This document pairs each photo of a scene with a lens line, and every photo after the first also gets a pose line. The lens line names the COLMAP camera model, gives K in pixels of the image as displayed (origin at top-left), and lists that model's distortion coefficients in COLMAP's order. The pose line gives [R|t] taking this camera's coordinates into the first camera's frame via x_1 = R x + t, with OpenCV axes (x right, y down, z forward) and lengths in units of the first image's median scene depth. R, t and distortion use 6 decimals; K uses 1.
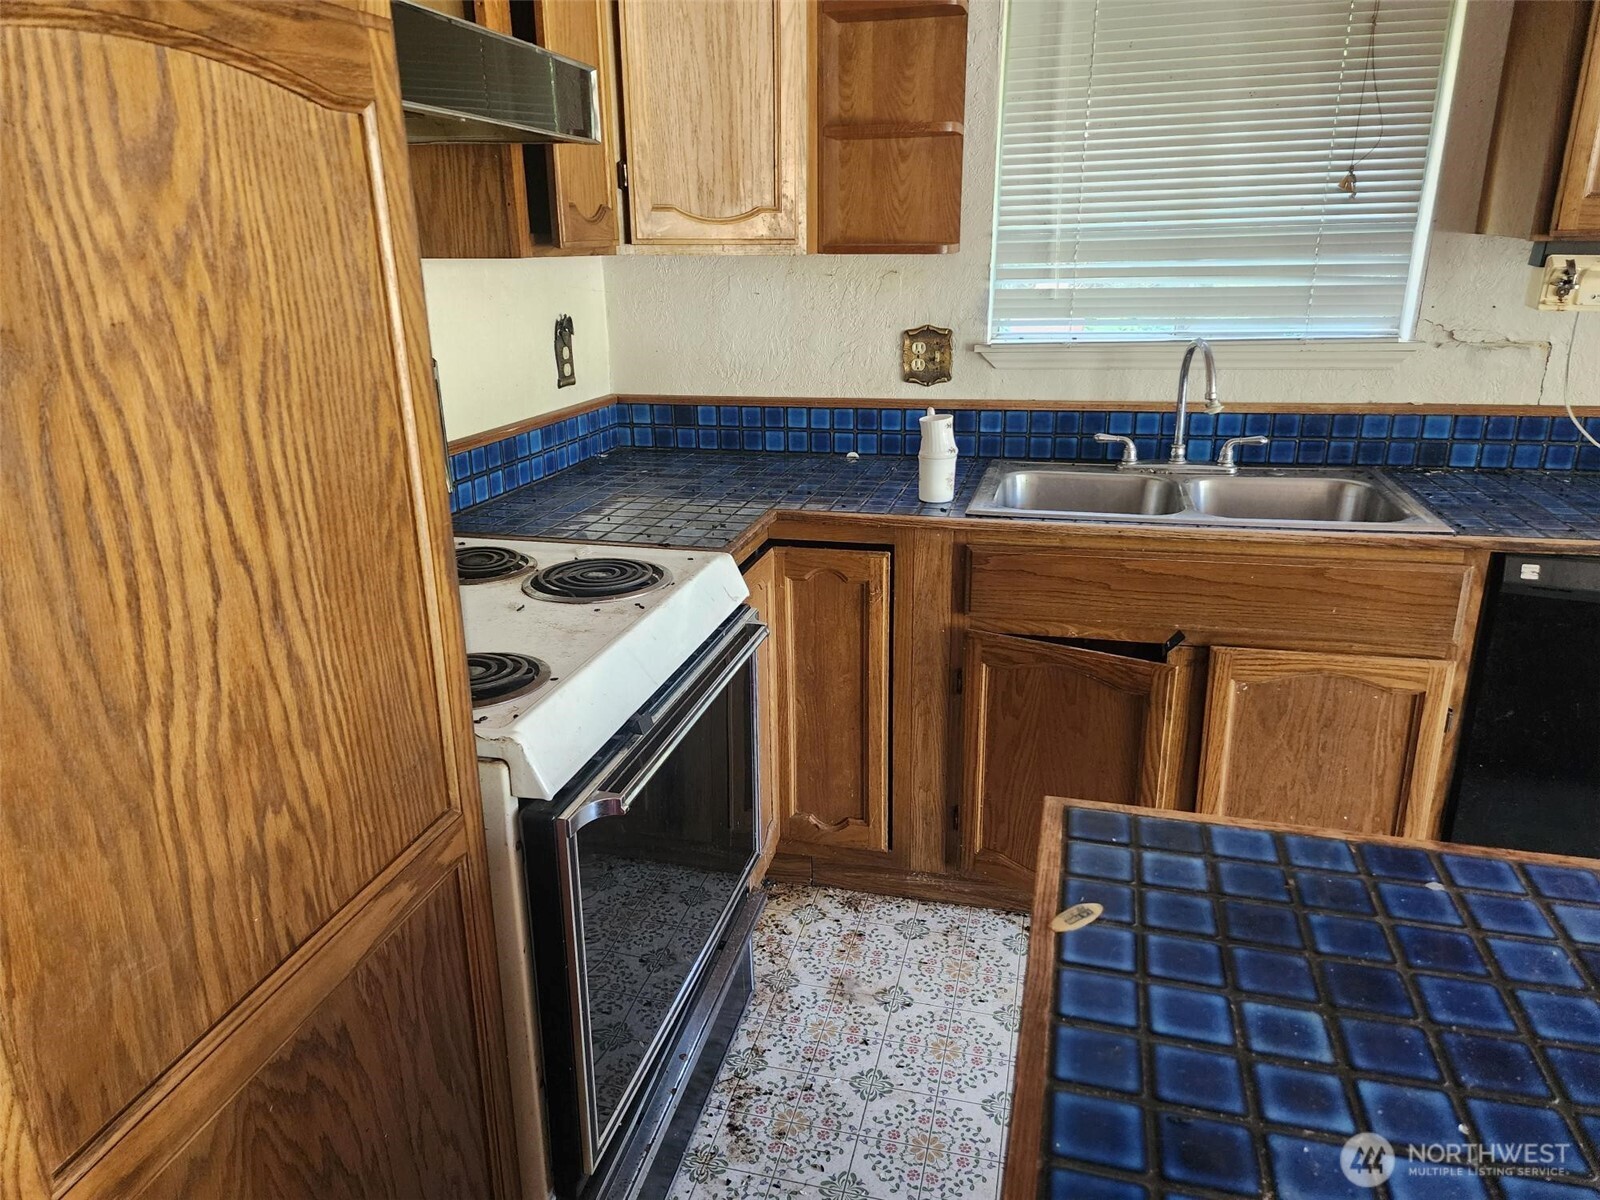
lens RADIAL K [[1065.0, 0, 830.0], [0, 1065.0, 585.3], [0, 0, 1]] dist [0.075323, -0.073937]
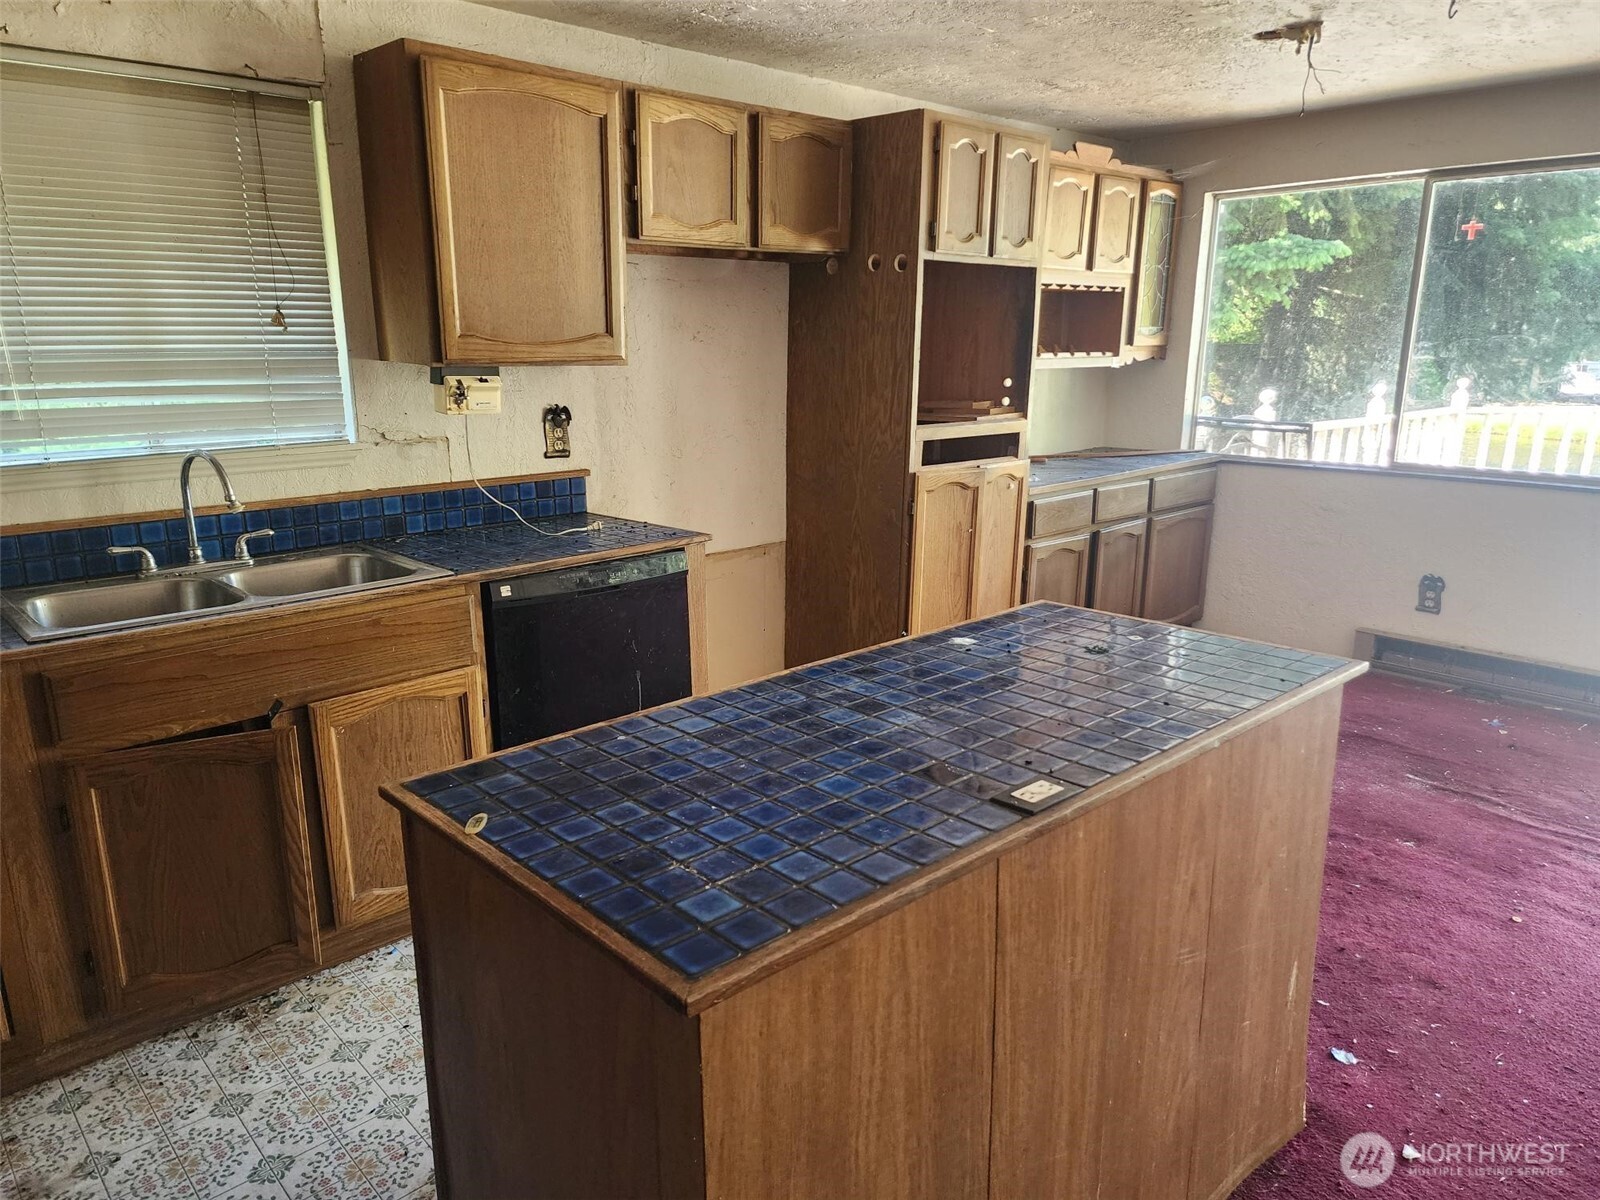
lens RADIAL K [[1065.0, 0, 830.0], [0, 1065.0, 585.3], [0, 0, 1]] dist [0.075323, -0.073937]
pose [[0.504025, -0.177619, 0.845228, -0.317748], [0.257783, 0.964957, 0.049059, 0.020101], [-0.824322, 0.193159, 0.532150, -0.110822]]
